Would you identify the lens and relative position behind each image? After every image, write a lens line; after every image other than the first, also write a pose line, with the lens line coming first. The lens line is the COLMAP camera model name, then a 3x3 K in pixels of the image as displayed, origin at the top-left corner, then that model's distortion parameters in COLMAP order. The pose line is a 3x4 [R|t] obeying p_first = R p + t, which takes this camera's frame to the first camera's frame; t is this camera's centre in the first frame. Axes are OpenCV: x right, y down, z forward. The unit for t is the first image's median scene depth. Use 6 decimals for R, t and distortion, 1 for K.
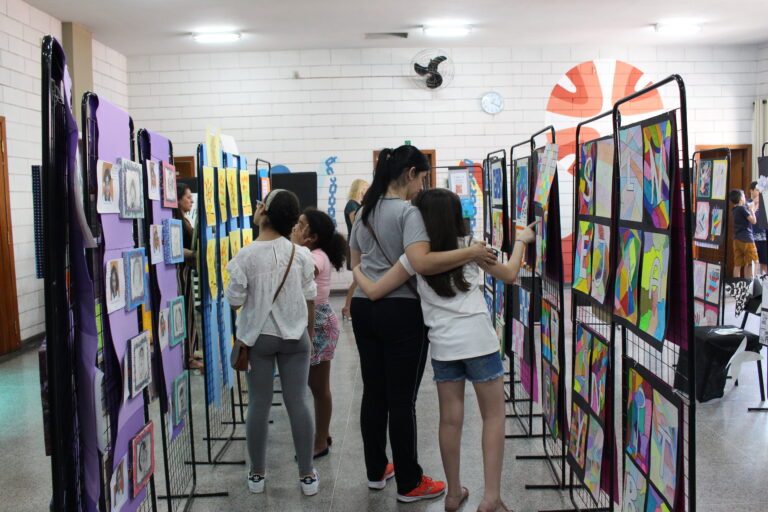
lens RADIAL K [[680.3, 0, 382.3], [0, 680.3, 256.5], [0, 0, 1]] dist [-0.148824, 0.118428]
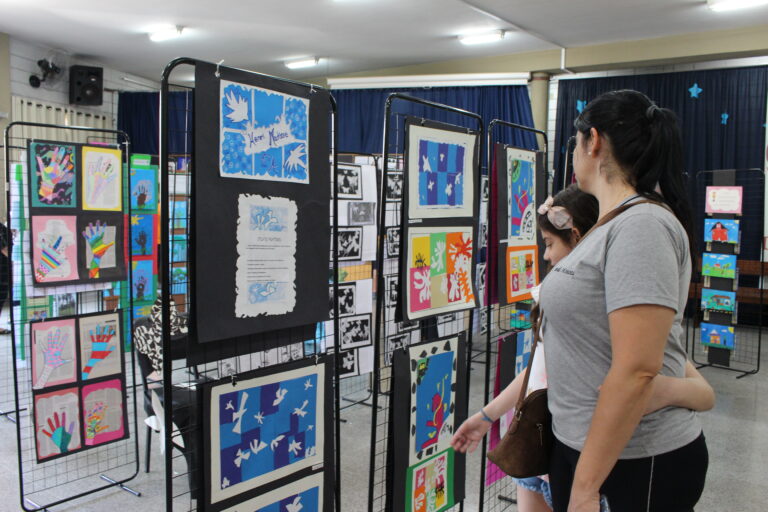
lens RADIAL K [[680.3, 0, 384.5], [0, 680.3, 254.7], [0, 0, 1]] dist [-0.148824, 0.118428]
pose [[-0.787207, -0.039303, 0.615435, -0.090078], [0.057479, 0.988946, 0.136679, -0.114008], [-0.614004, 0.142969, -0.776247, 1.305951]]
